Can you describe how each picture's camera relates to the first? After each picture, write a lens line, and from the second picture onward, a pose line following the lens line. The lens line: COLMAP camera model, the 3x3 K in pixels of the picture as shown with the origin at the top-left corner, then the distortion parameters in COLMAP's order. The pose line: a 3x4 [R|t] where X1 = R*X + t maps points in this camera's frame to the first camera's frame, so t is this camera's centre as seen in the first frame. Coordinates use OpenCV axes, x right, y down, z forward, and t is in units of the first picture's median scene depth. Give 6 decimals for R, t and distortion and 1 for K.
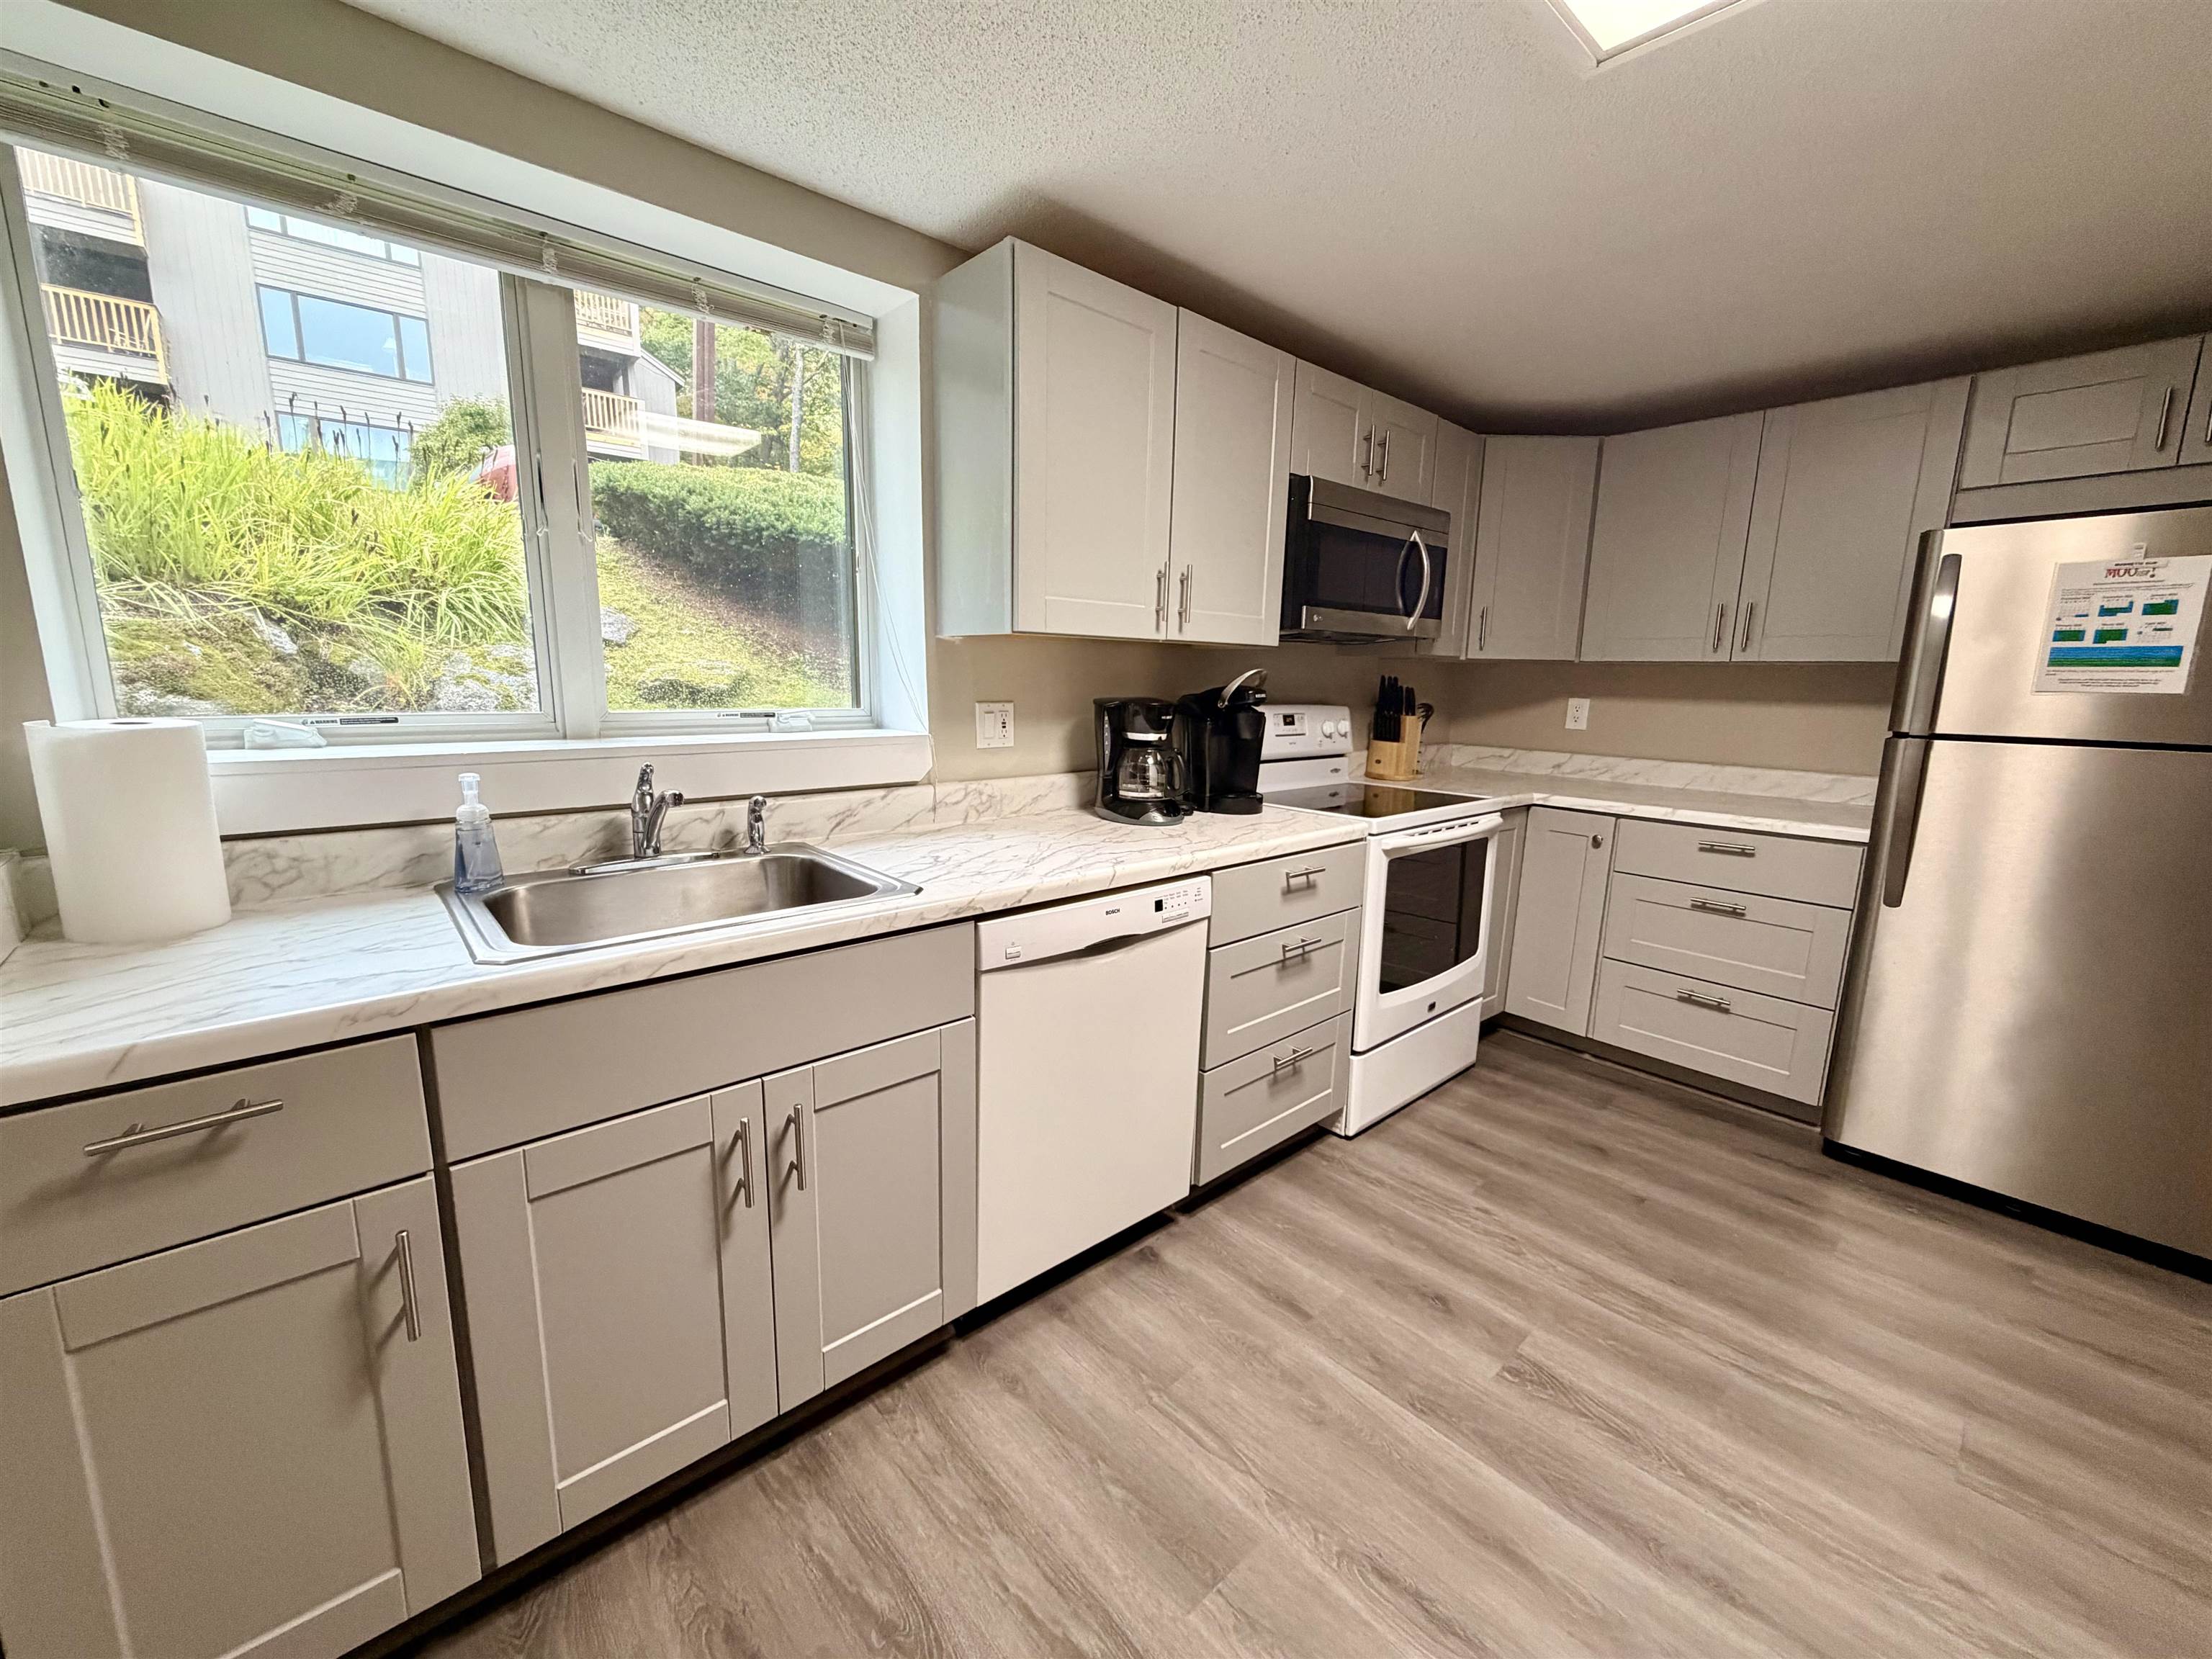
lens RADIAL K [[882.1, 0, 1101.3], [0, 882.1, 830.7], [0, 0, 1]] dist [-0.000616, 0.000291]
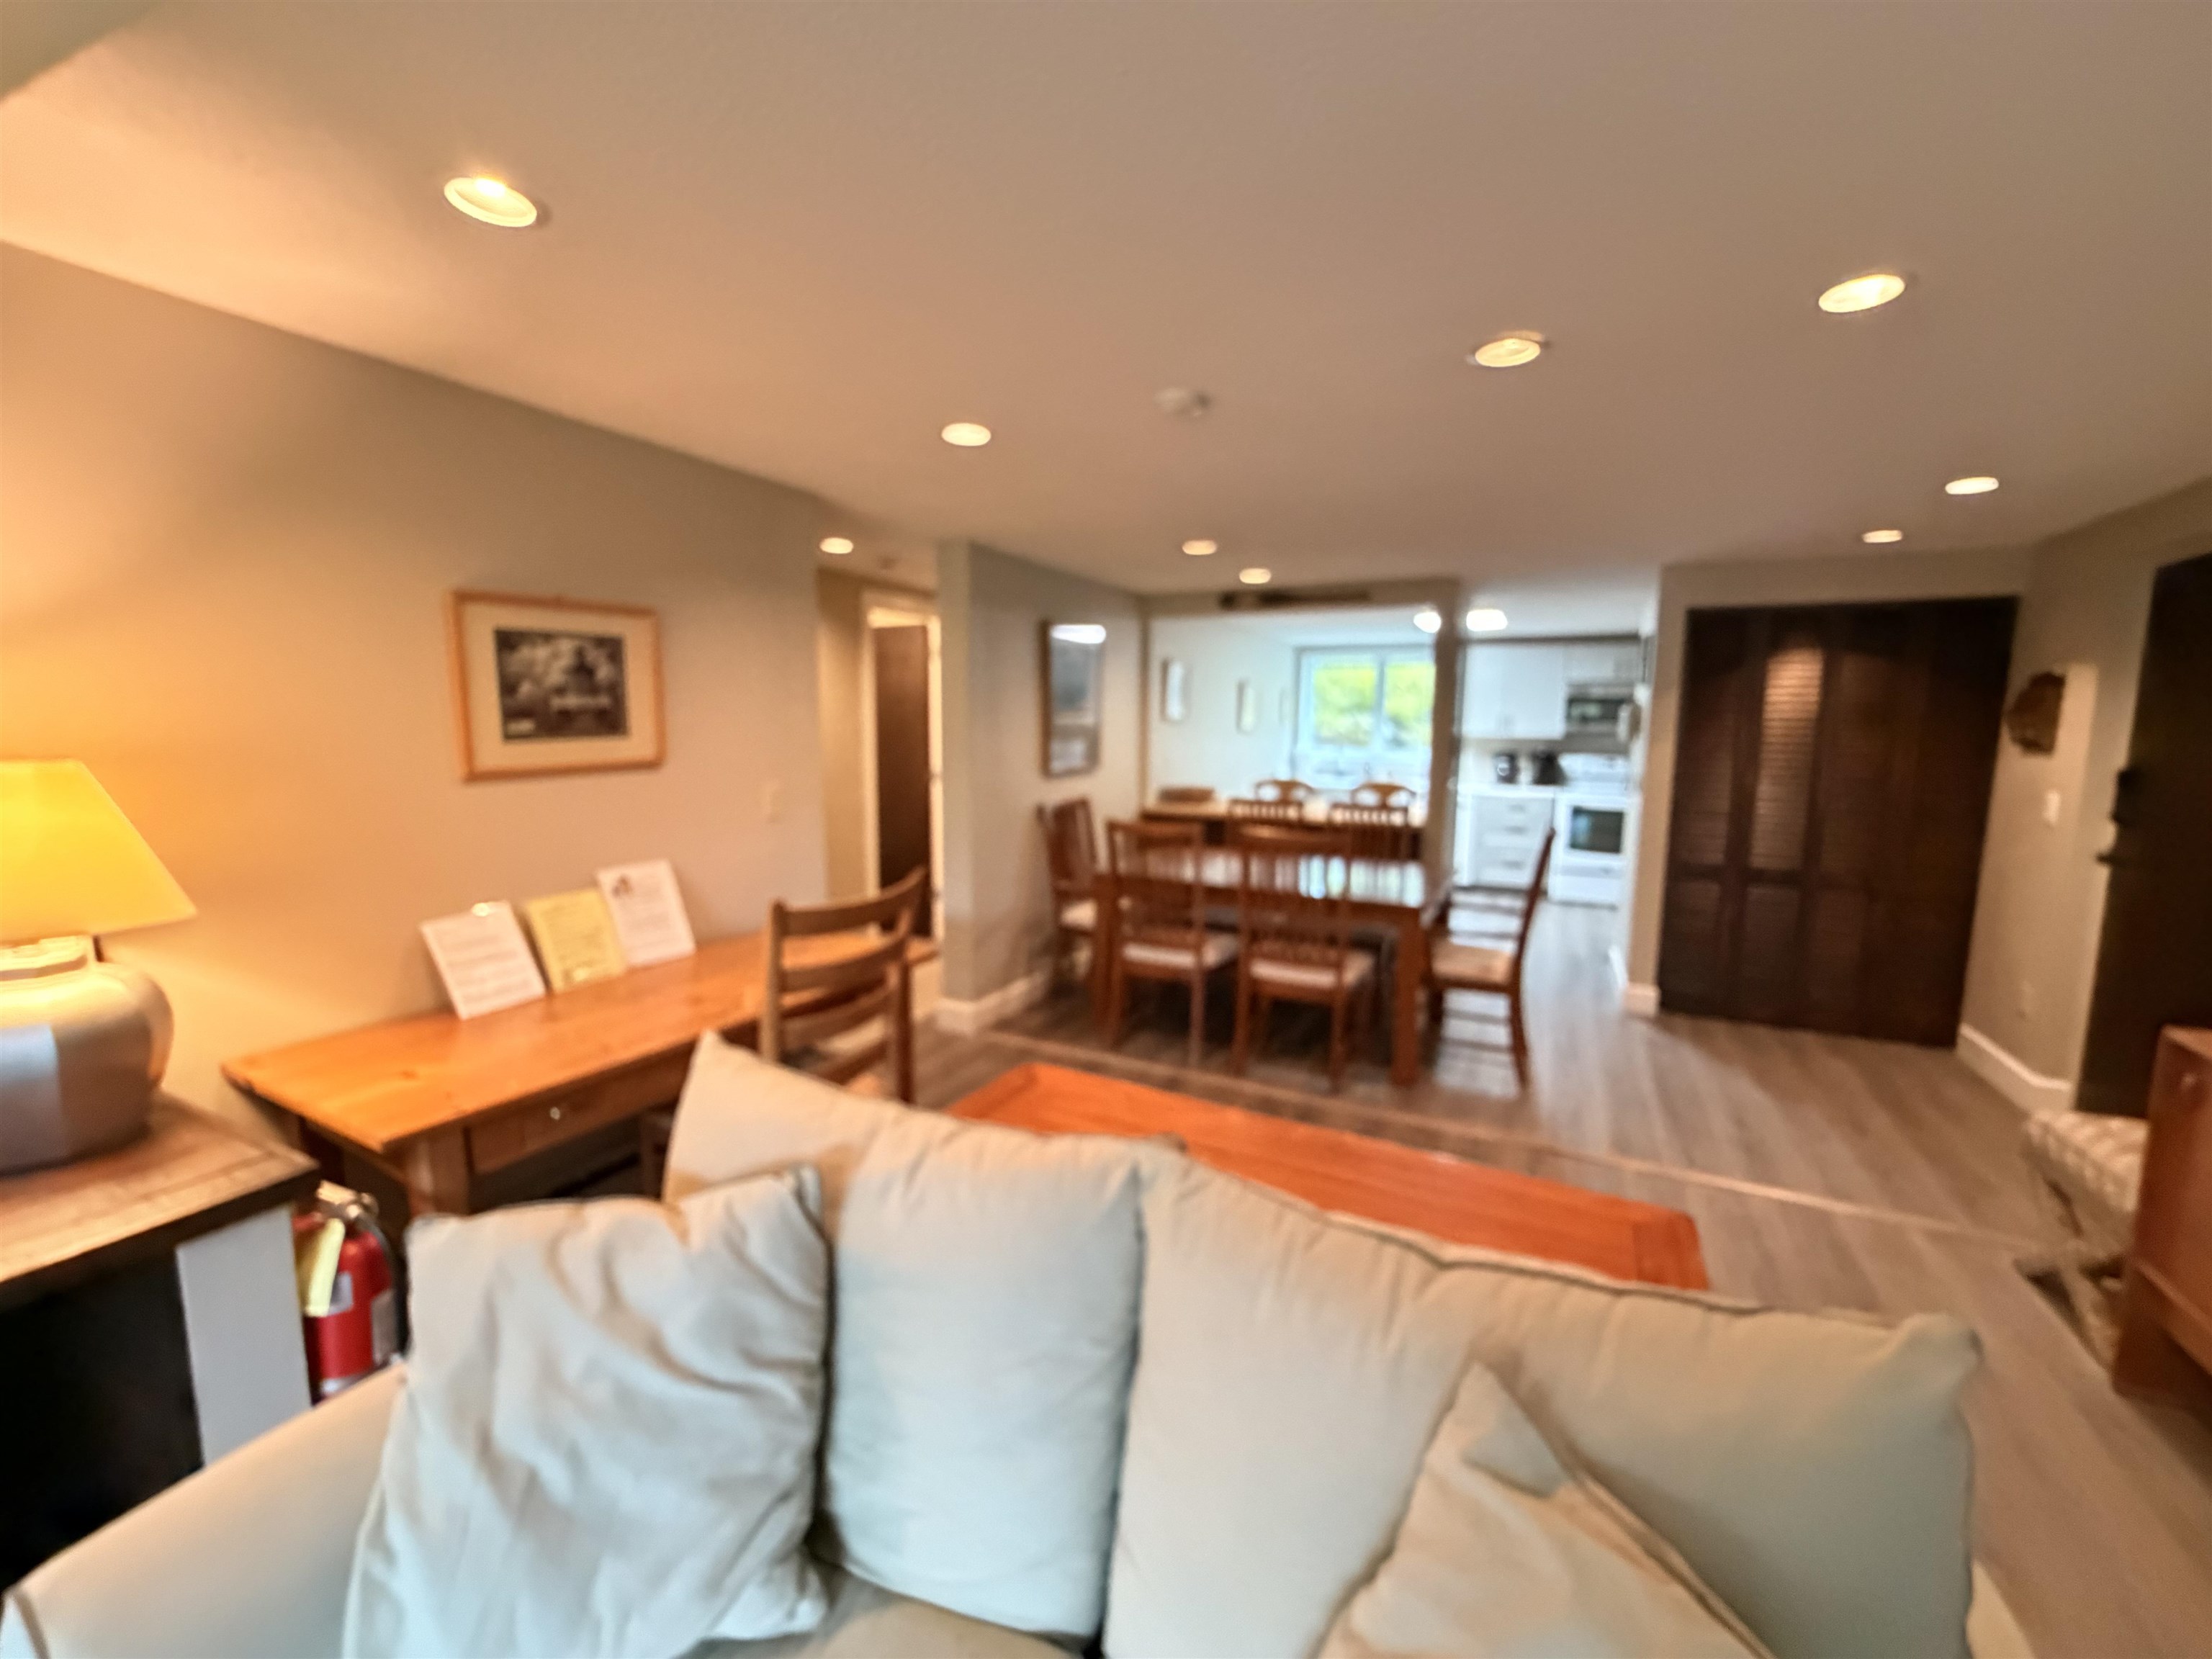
lens RADIAL K [[897.9, 0, 1101.5], [0, 897.9, 826.8], [0, 0, 1]] dist [-0.000672, 0.000101]
pose [[0.367530, 0.094661, -0.925182, 2.880161], [-0.170784, 0.984759, 0.032912, 0.307574], [0.914196, 0.145910, 0.378095, -1.803648]]
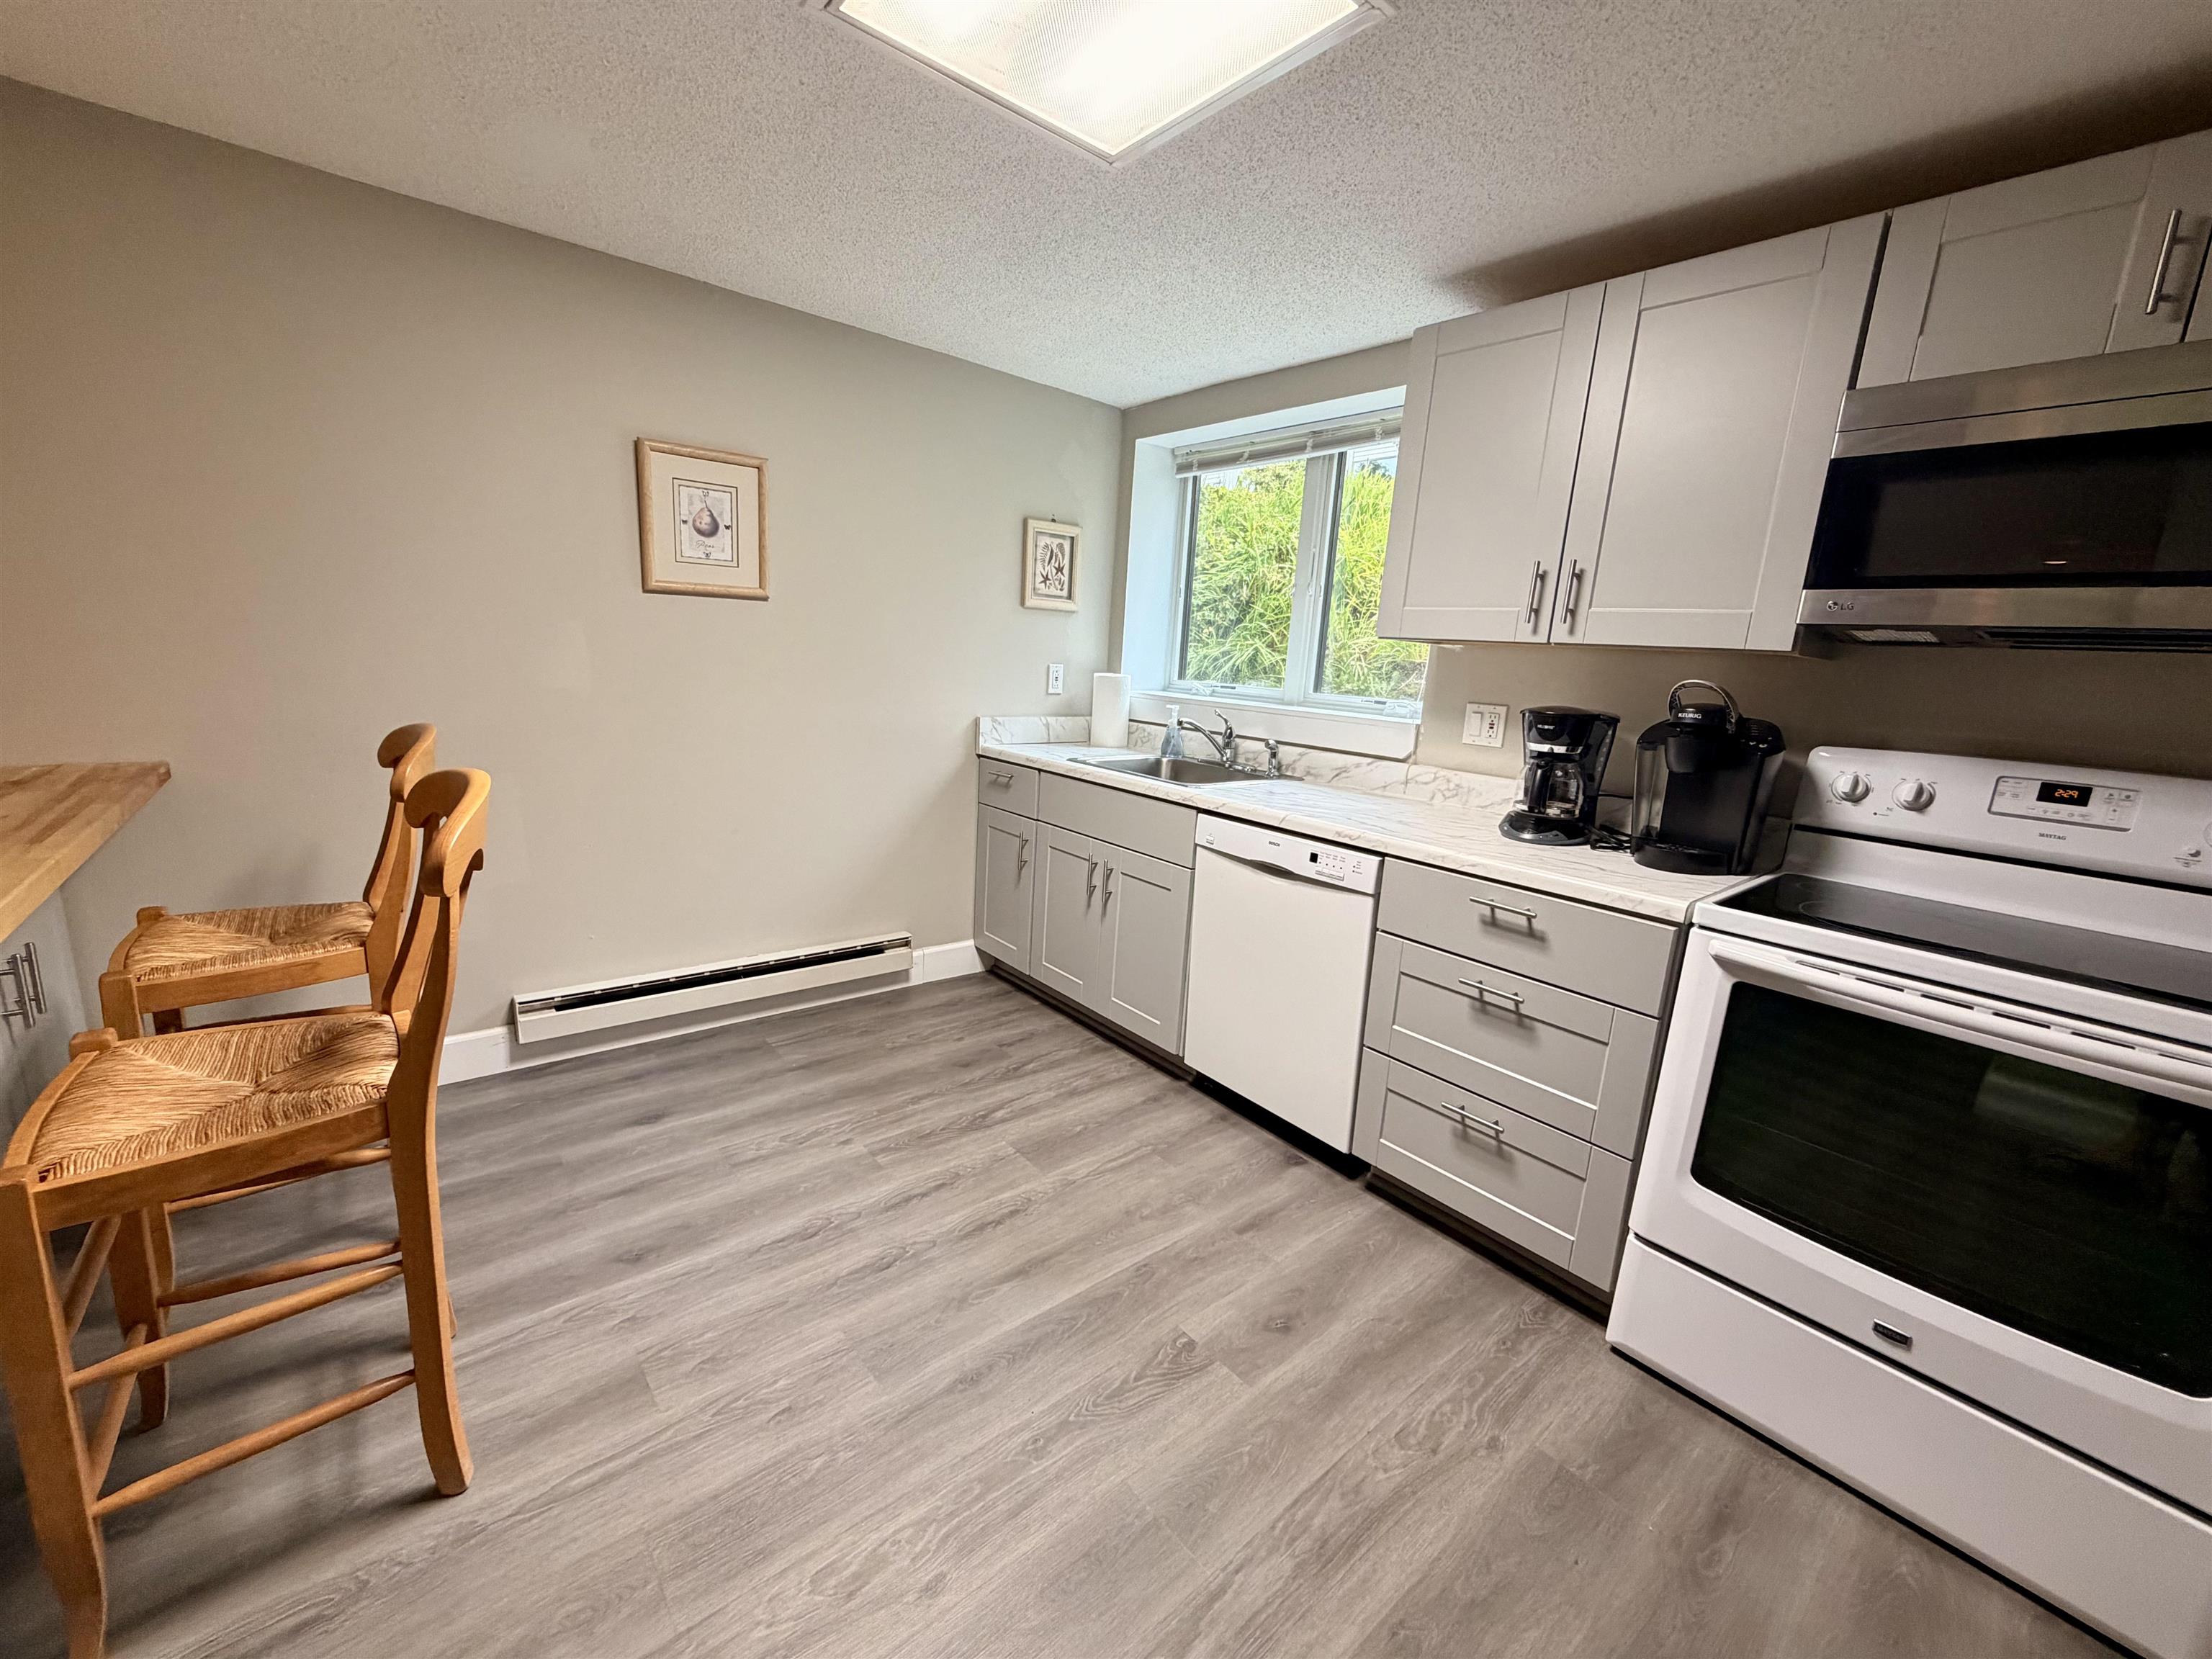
lens RADIAL K [[882.1, 0, 1101.3], [0, 882.1, 830.7], [0, 0, 1]] dist [-0.000616, 0.000291]
pose [[-0.033675, 0.180766, -0.982949, 1.052489], [-0.236824, 0.954054, 0.183566, -0.086657], [0.970969, 0.238967, 0.010682, 0.581104]]
